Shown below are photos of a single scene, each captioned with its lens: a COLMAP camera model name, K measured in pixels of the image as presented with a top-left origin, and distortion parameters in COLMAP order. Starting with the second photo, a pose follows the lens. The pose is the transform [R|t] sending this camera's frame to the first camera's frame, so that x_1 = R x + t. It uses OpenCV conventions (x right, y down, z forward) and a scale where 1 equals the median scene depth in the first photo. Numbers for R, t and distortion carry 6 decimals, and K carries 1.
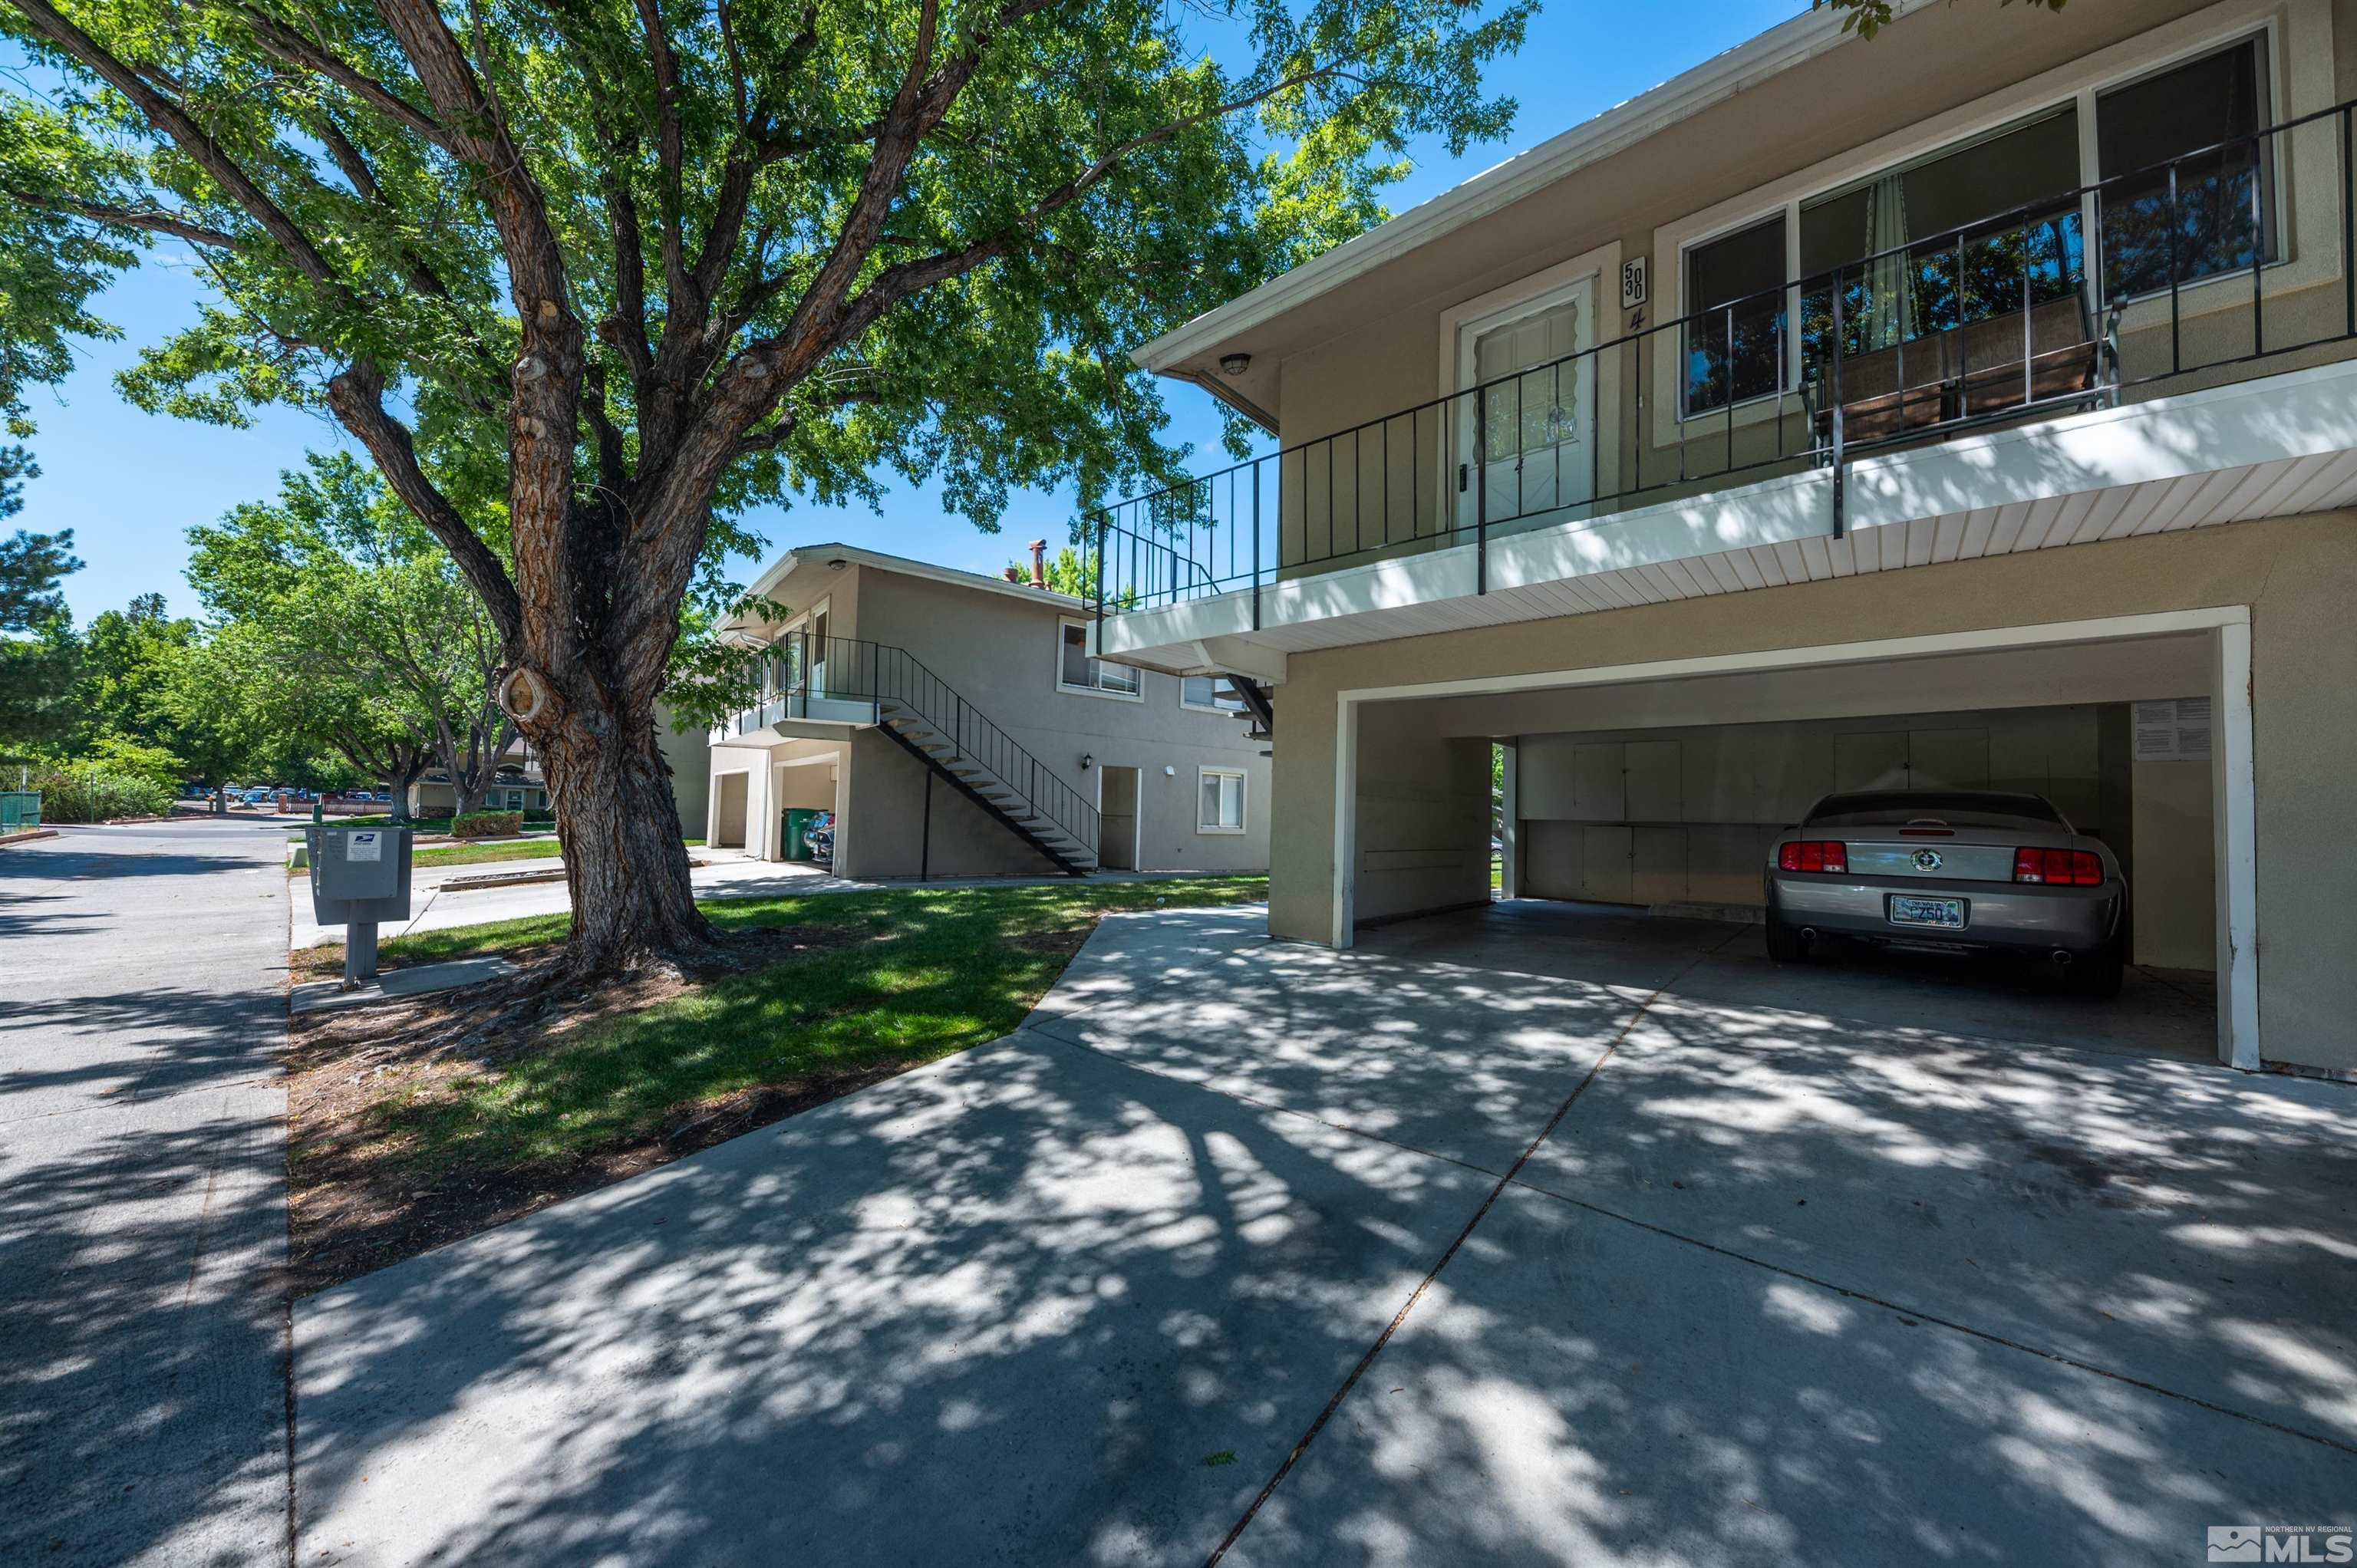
lens RADIAL K [[824.2, 0, 1174.4], [0, 824.2, 788.7], [0, 0, 1]] dist [-0.000977, -0.006041]
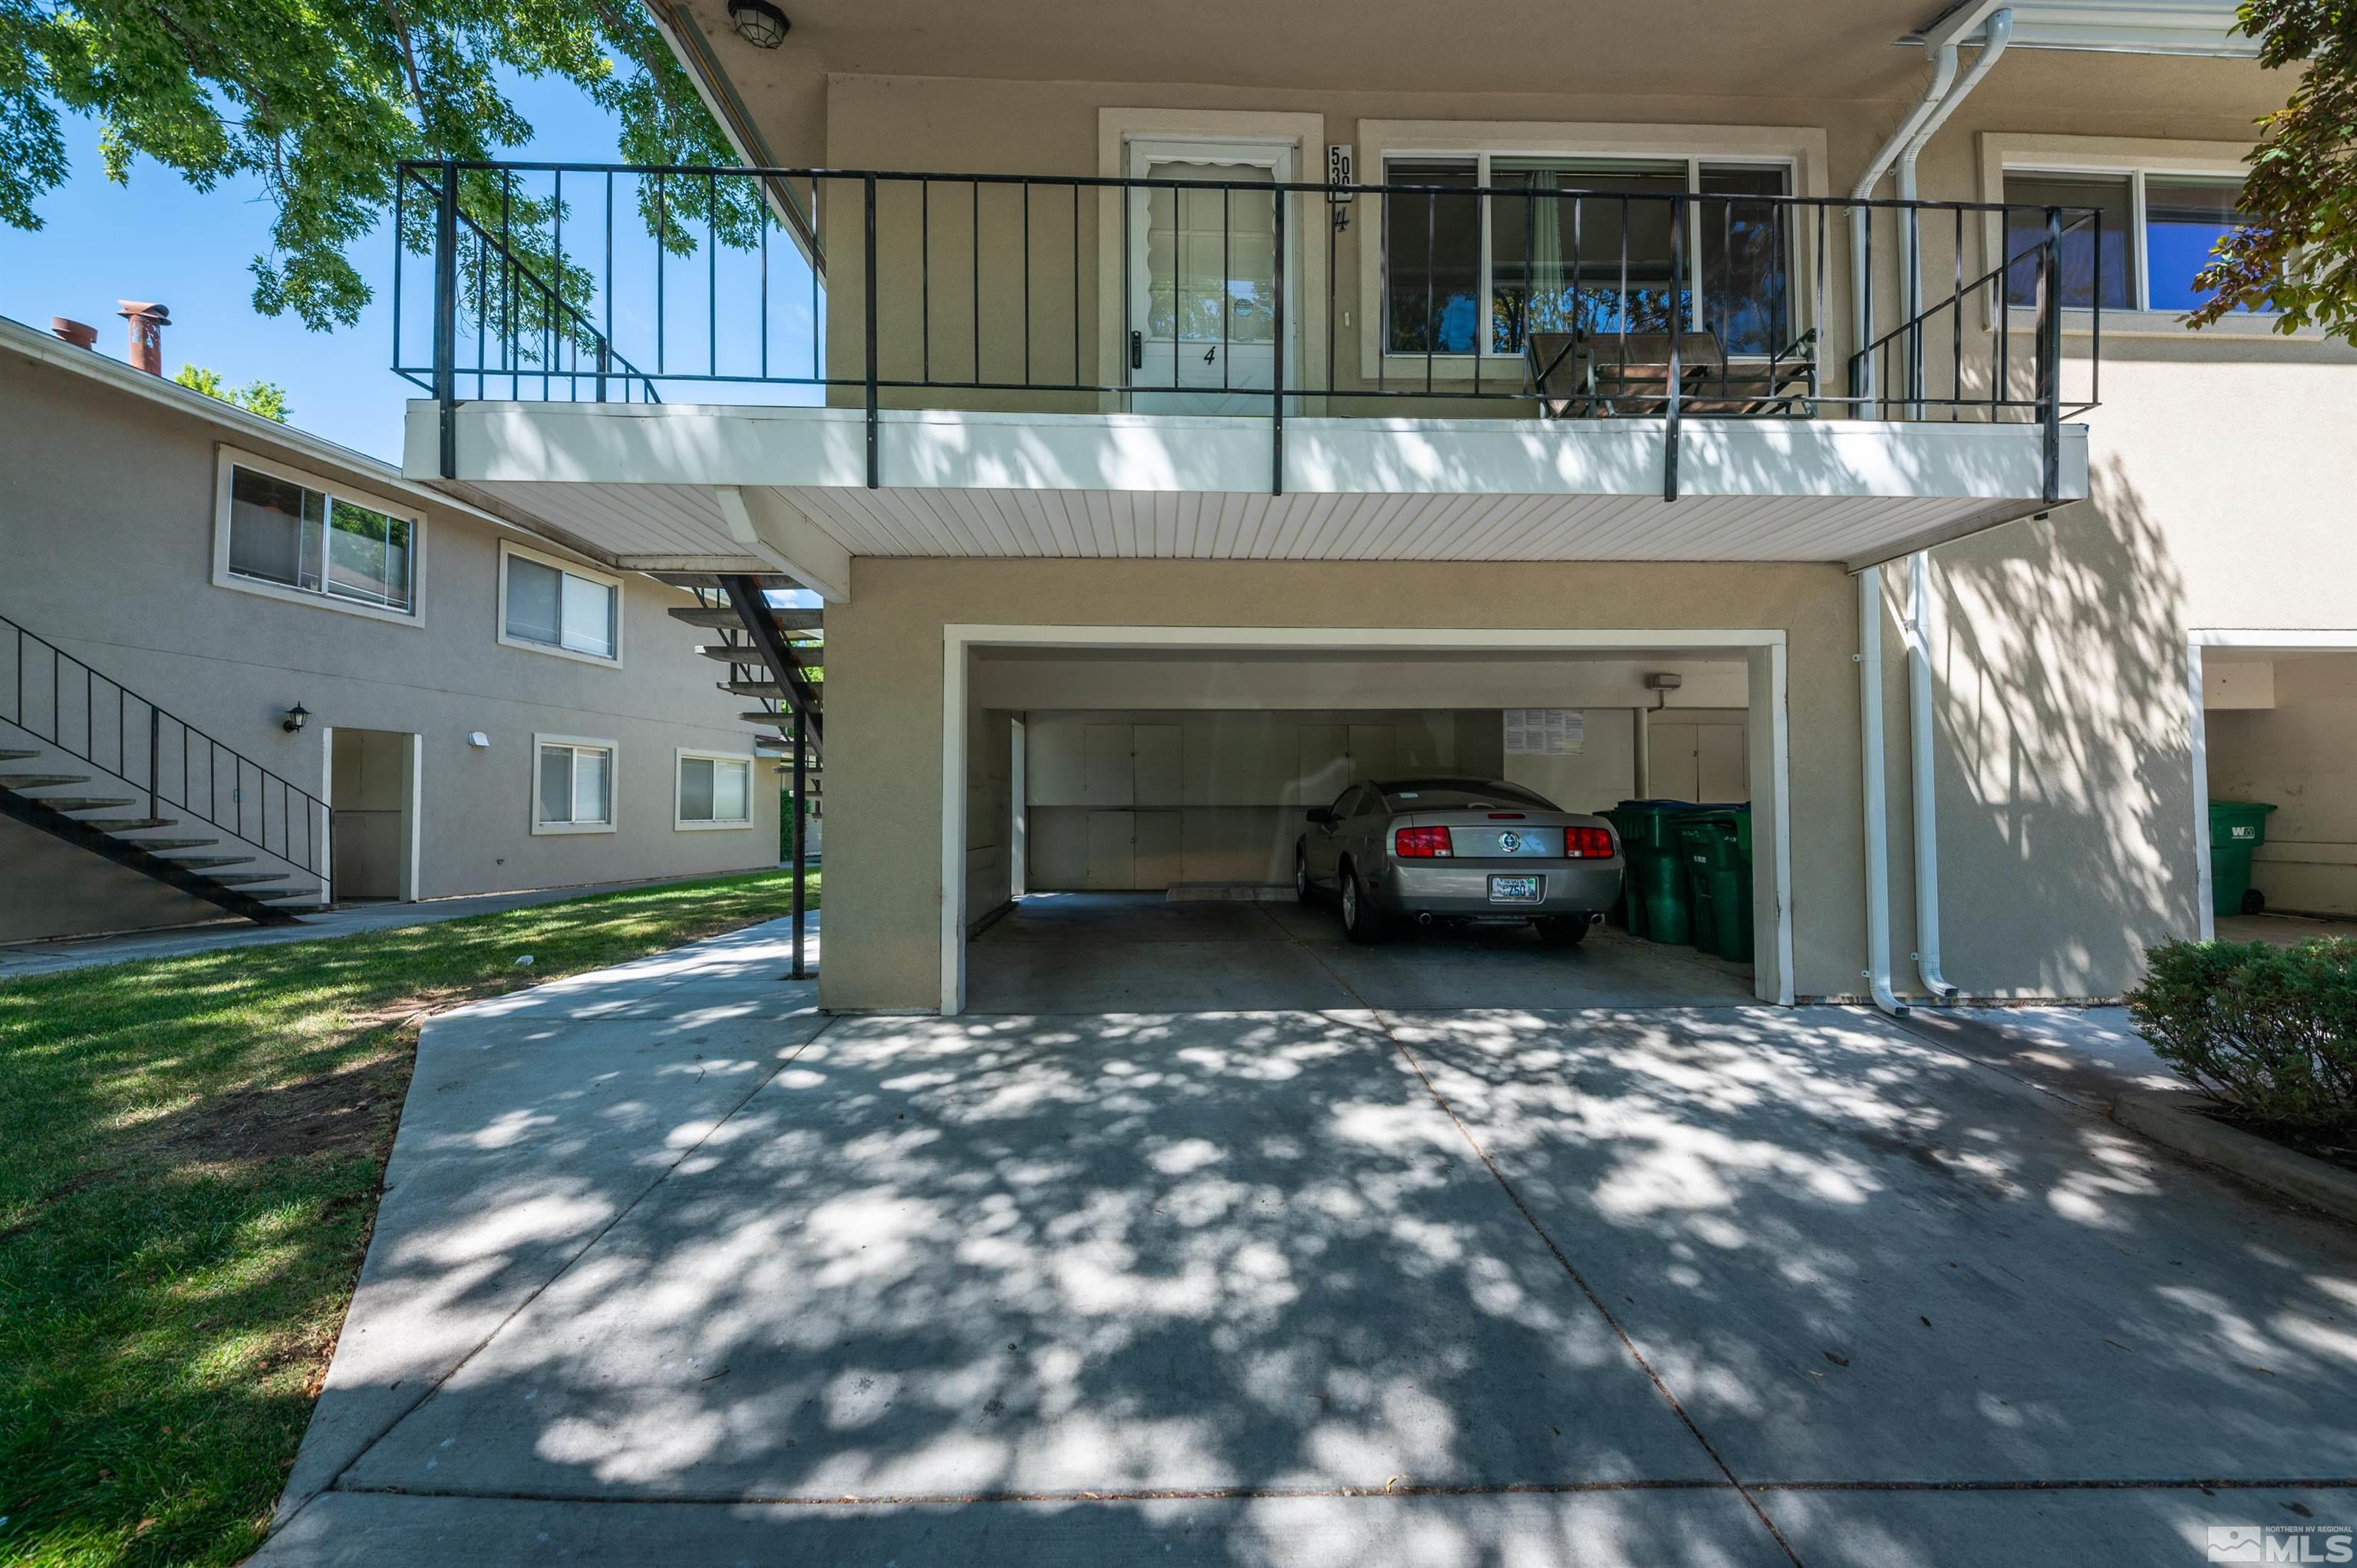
lens RADIAL K [[806.0, 0, 1172.1], [0, 806.0, 791.2], [0, 0, 1]] dist [0.007313, -0.005425]
pose [[0.726285, -0.012555, 0.687279, -0.169748], [-0.007164, 0.999641, 0.025832, -0.005264], [-0.687357, -0.023685, 0.725934, 0.612114]]
